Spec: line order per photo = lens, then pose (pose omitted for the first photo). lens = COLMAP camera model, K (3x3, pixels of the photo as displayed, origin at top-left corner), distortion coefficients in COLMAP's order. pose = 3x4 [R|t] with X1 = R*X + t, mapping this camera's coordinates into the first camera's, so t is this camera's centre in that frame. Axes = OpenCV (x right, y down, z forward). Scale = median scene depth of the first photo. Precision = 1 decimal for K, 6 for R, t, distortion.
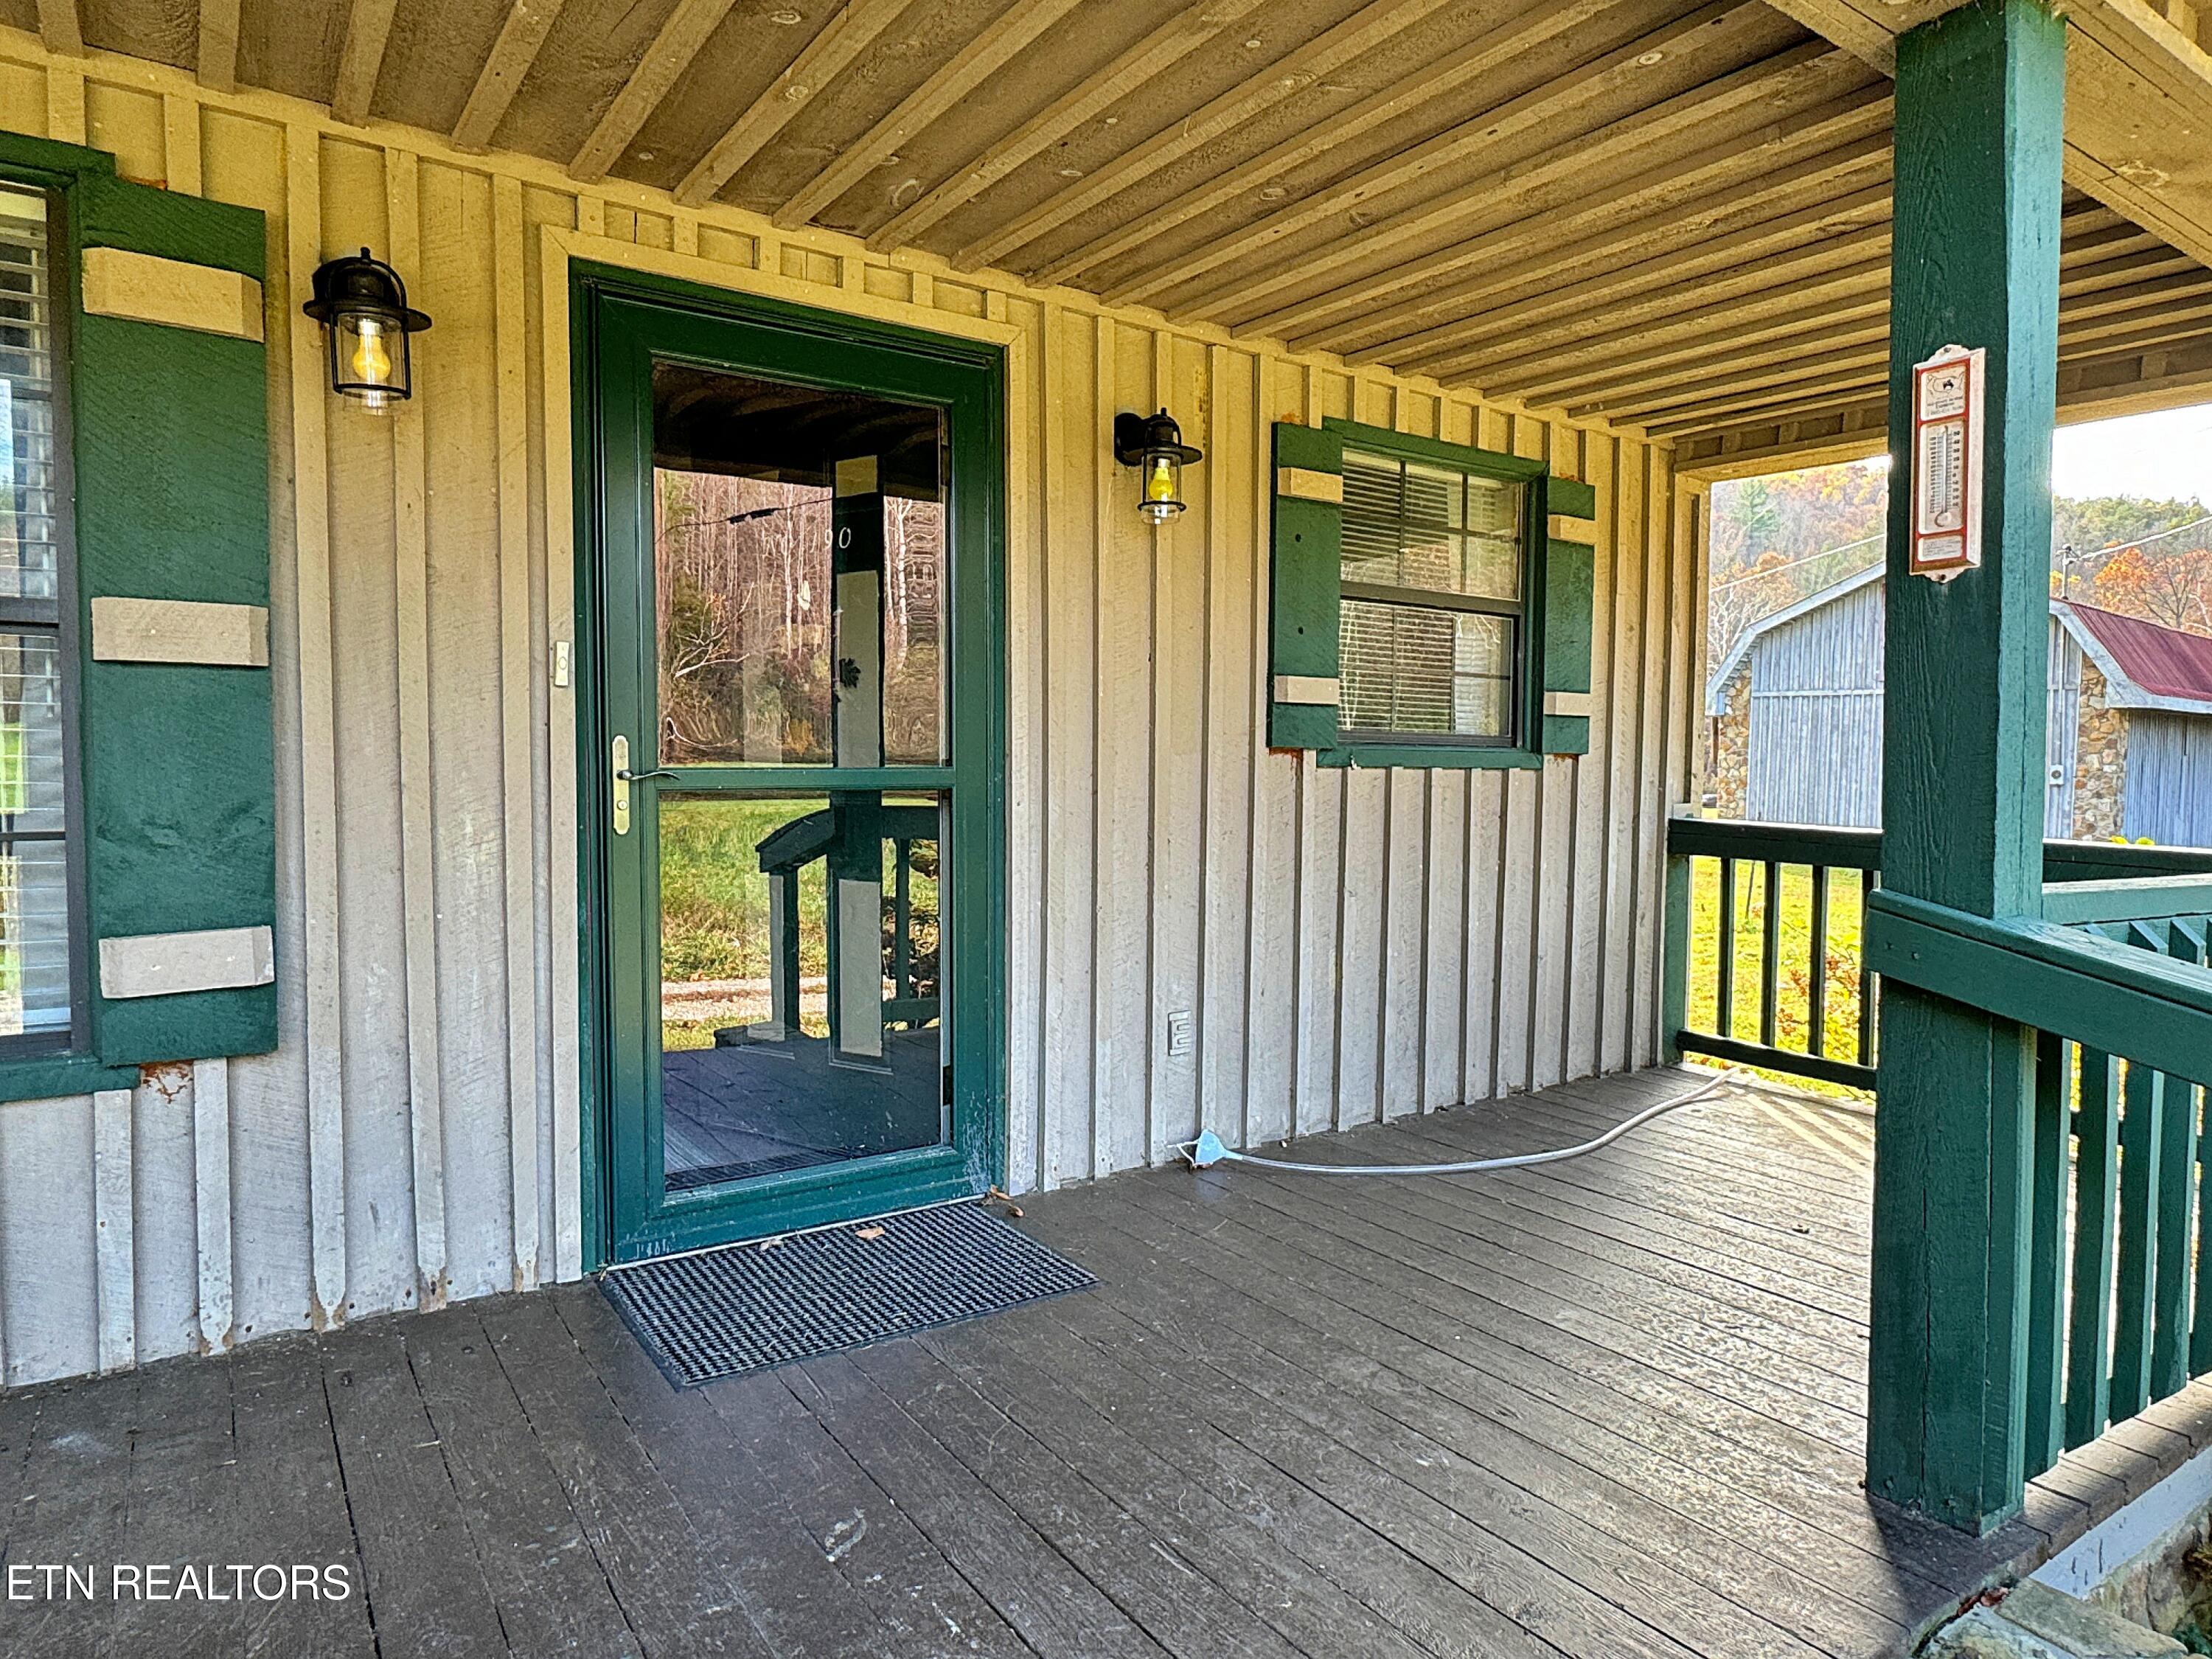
lens RADIAL K [[1353.9, 0, 1106.0], [0, 1353.9, 829.5], [0, 0, 1]] dist [-0.000171, 0.000602]
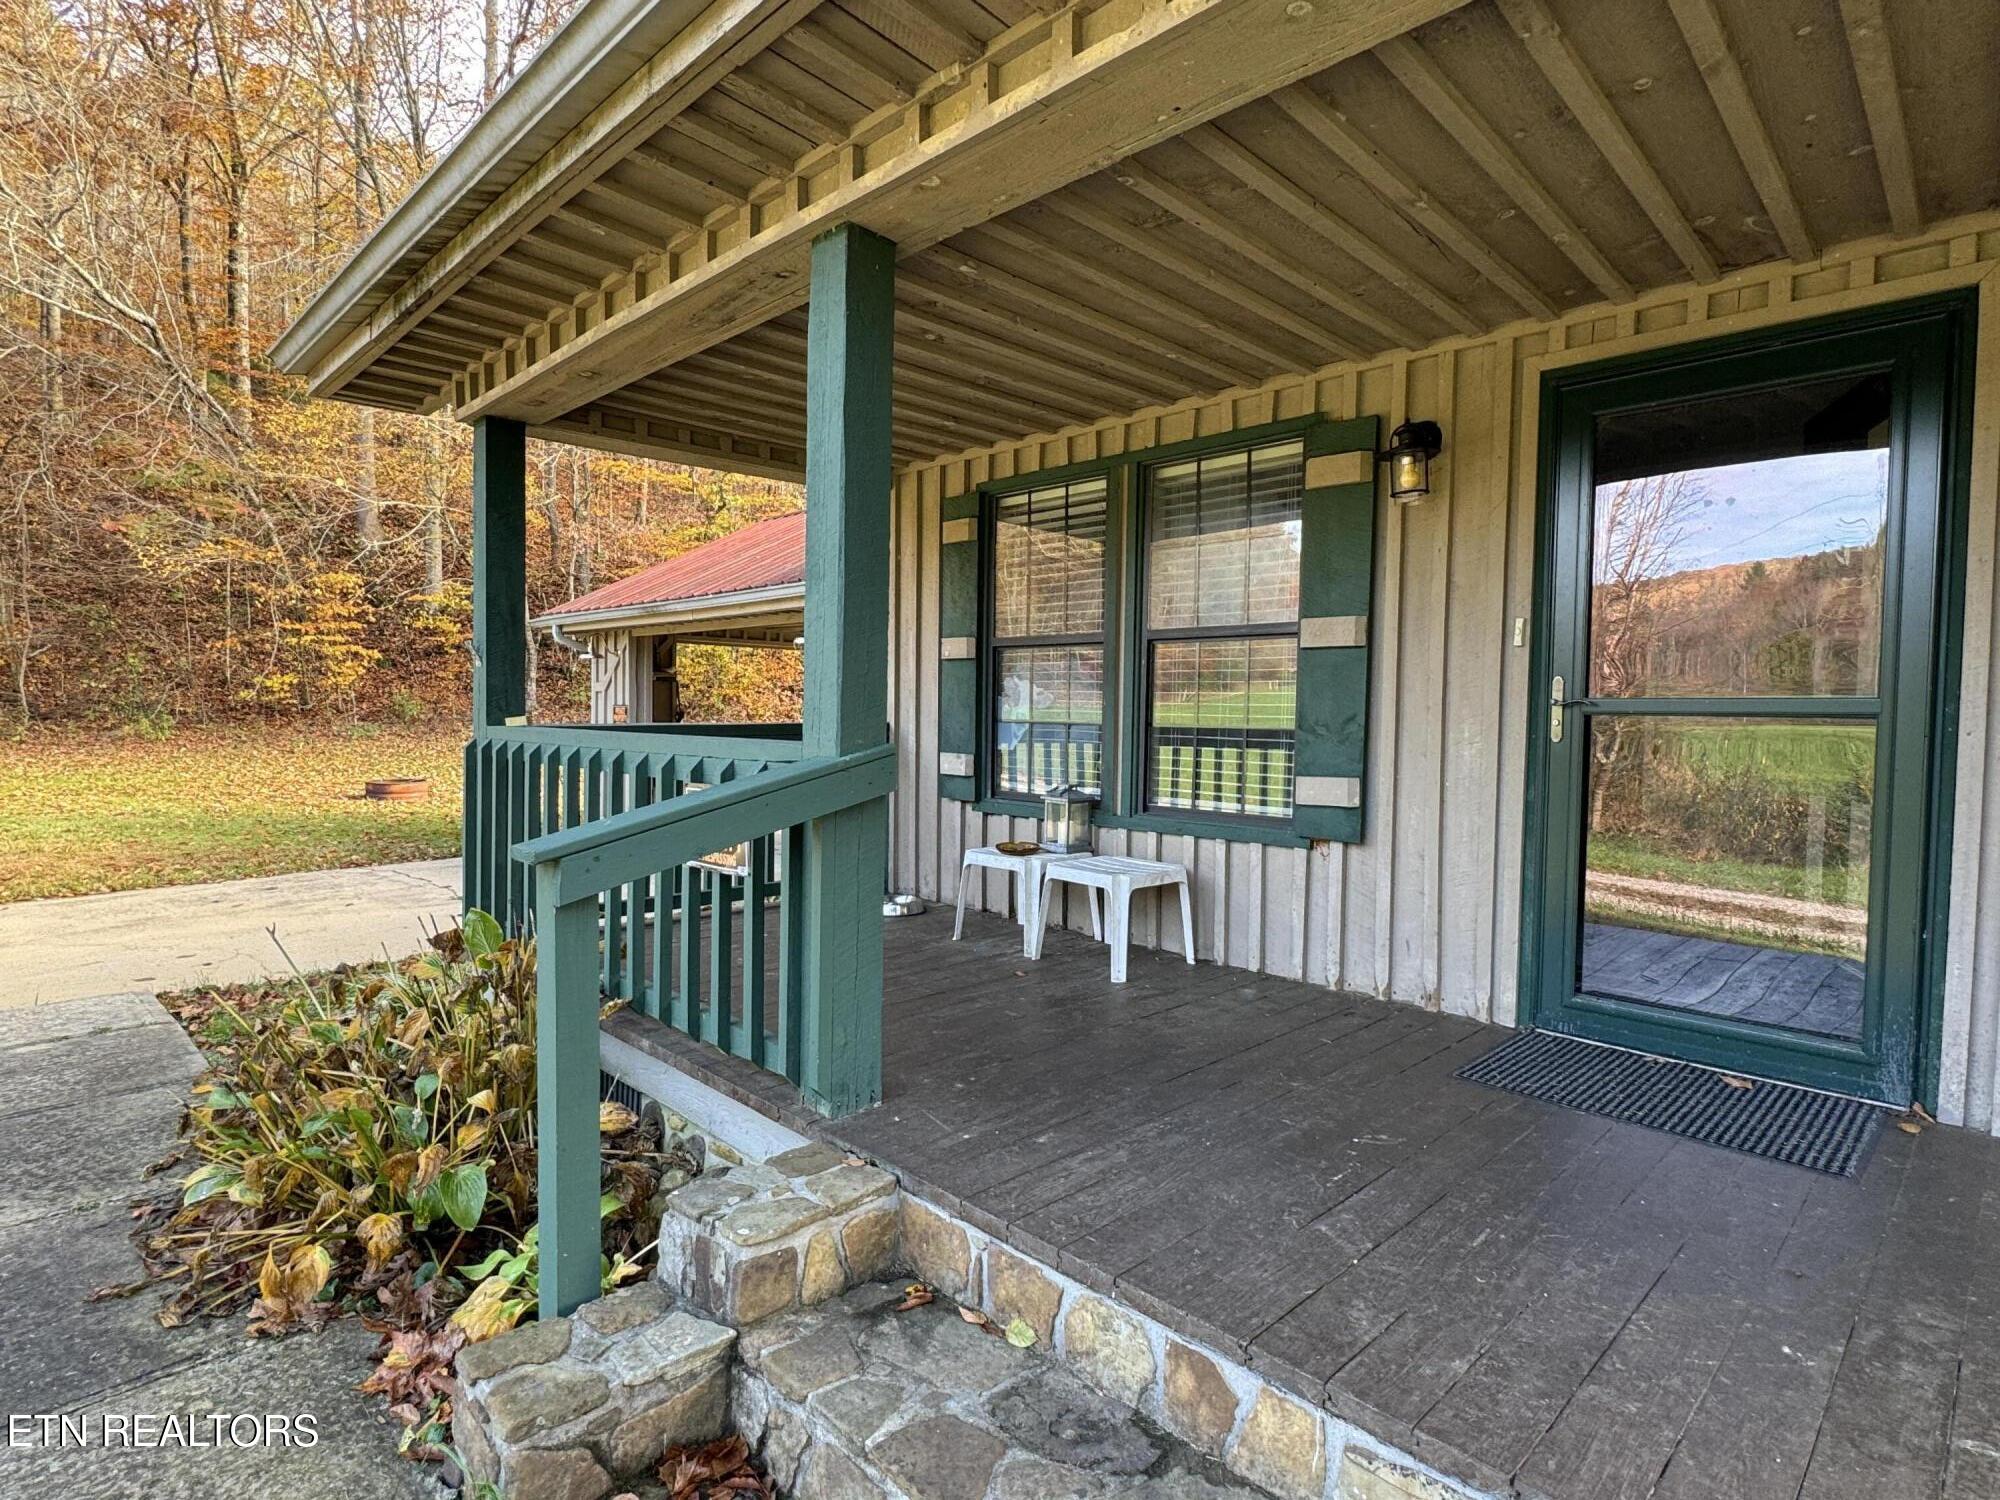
lens RADIAL K [[1051.3, 0, 1000.0], [0, 1051.3, 750.0], [0, 0, 1]] dist [-0.002073, -0.000833]
pose [[0.182563, 0.034612, -0.982585, 0.738449], [-0.065671, 0.997578, 0.022938, 0.028134], [0.980999, 0.060339, 0.184393, 0.199084]]
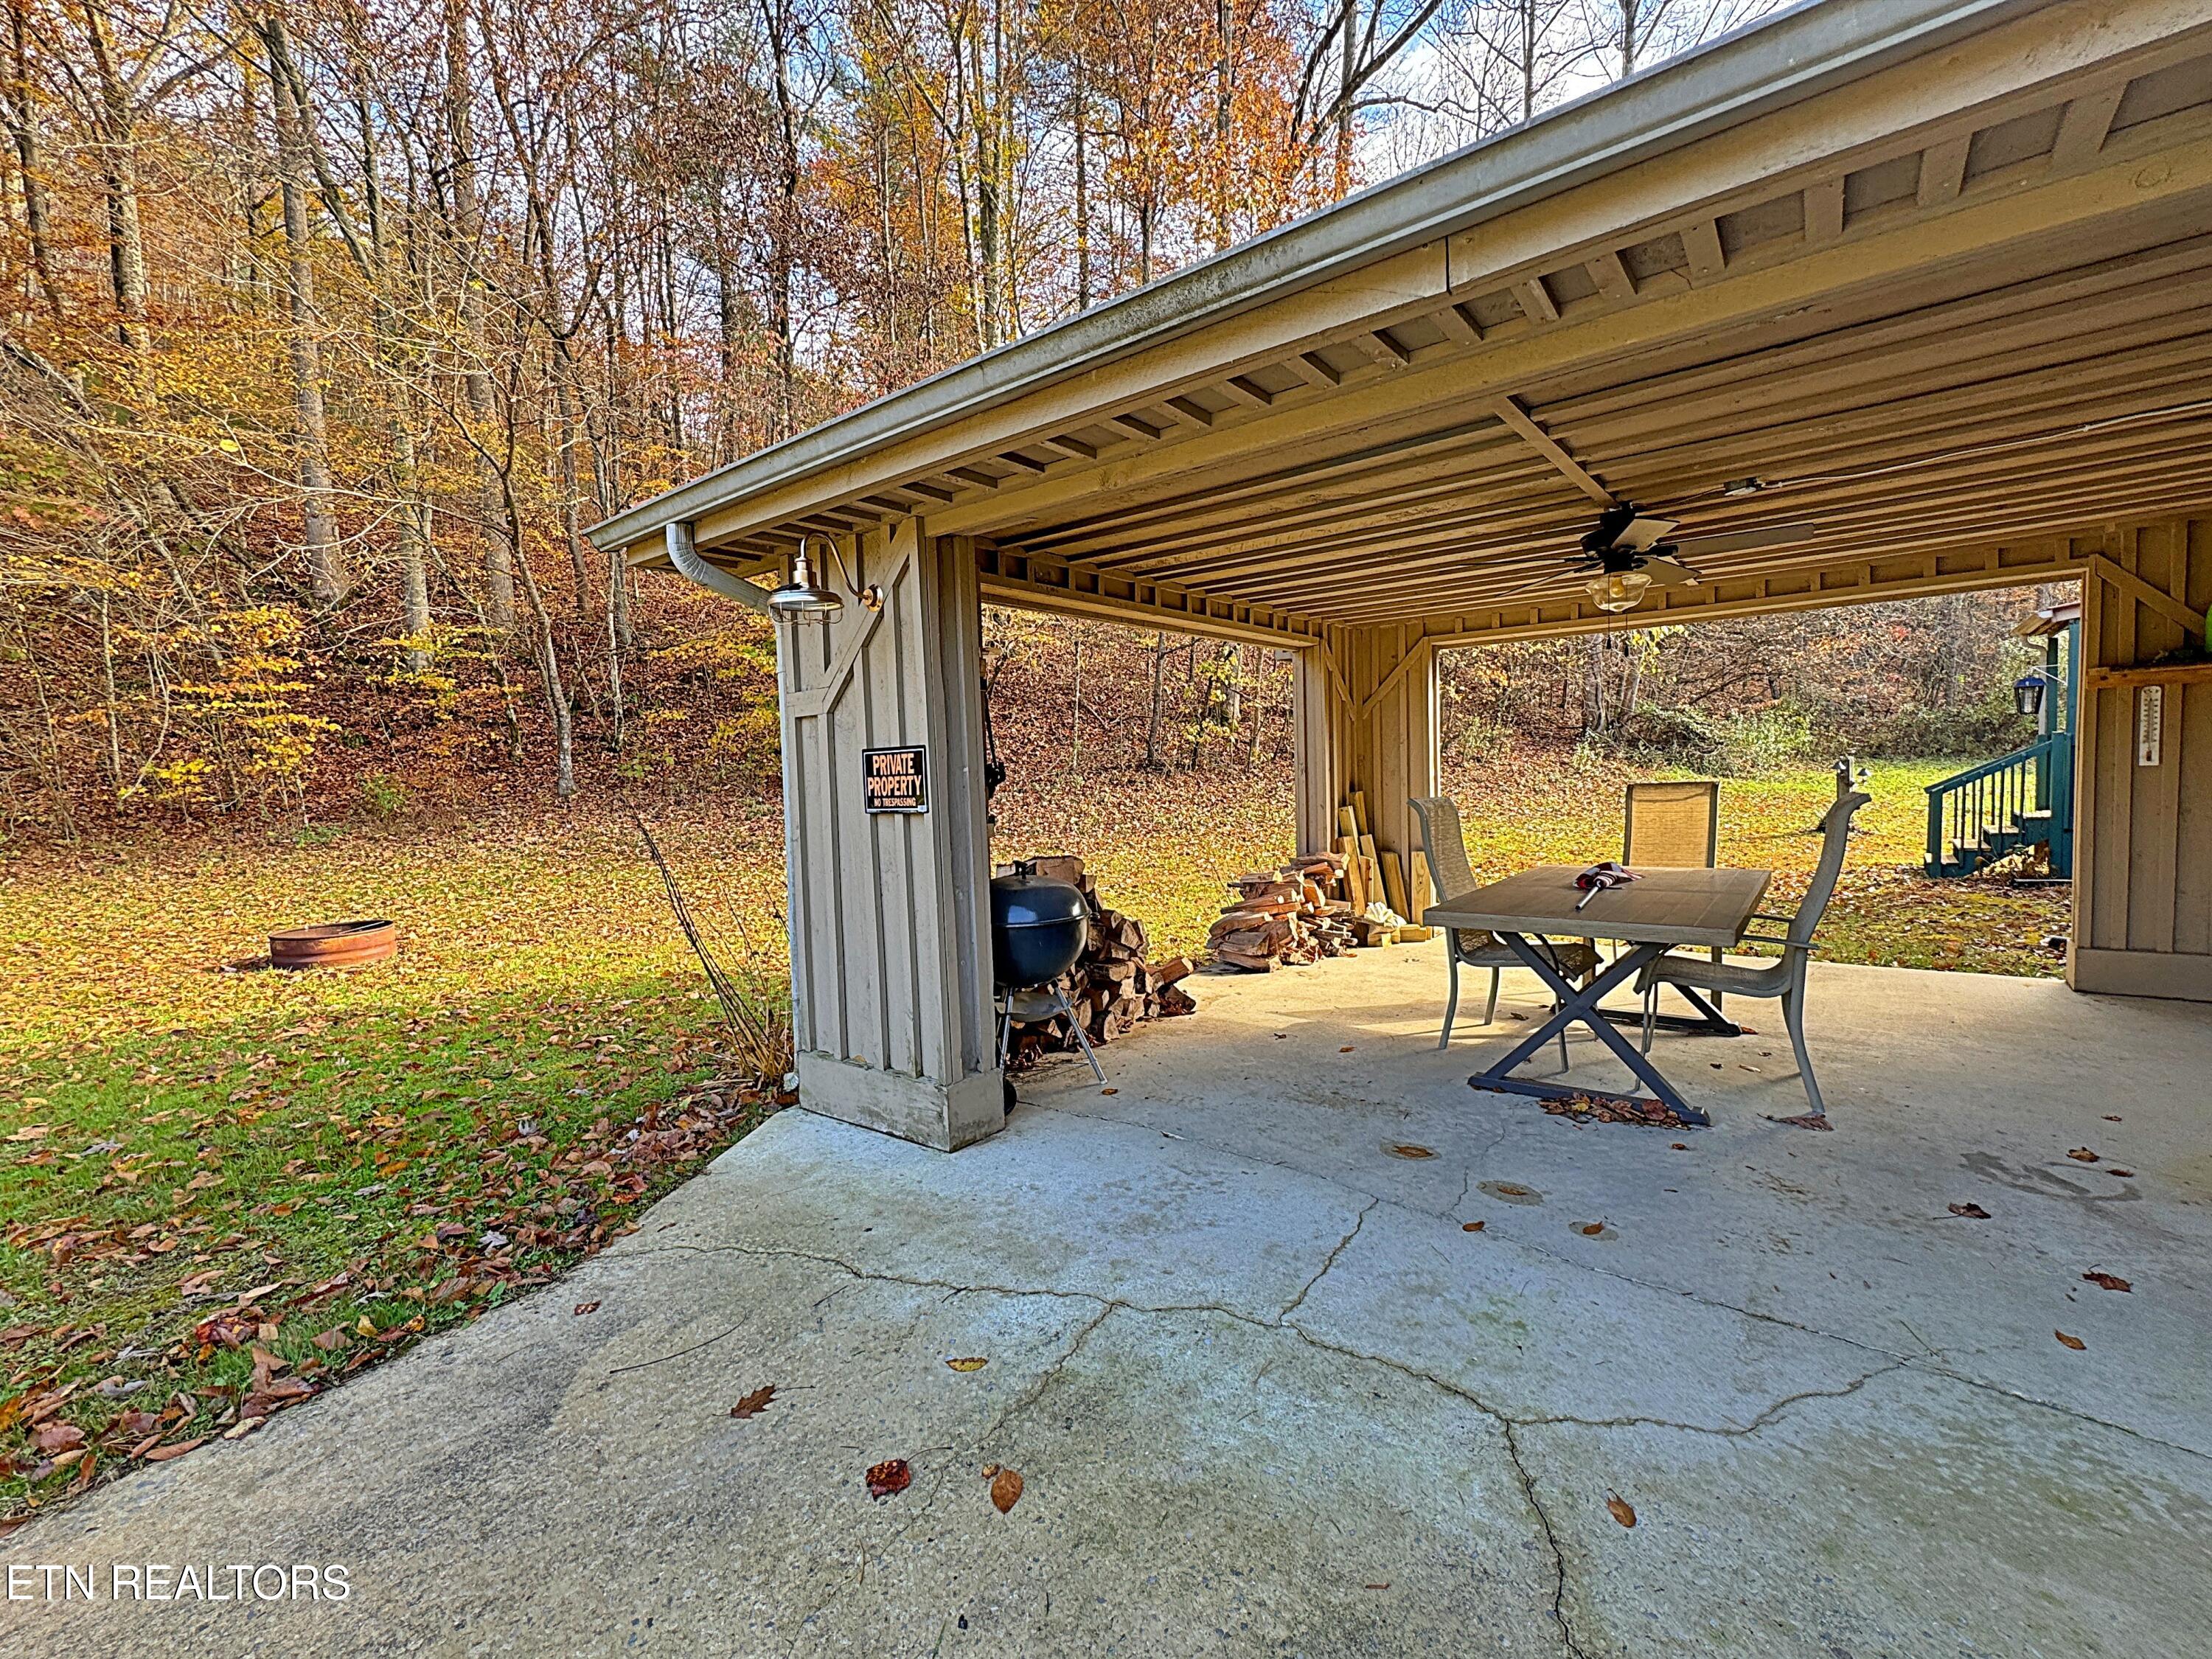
lens RADIAL K [[939.3, 0, 1106.0], [0, 939.3, 829.5], [0, 0, 1]] dist [-0.002824, -0.000664]
pose [[0.291396, 0.043235, -0.955625, -1.004993], [-0.013445, 0.999065, 0.041100, 0.069403], [0.956508, 0.000872, 0.291704, -0.261717]]
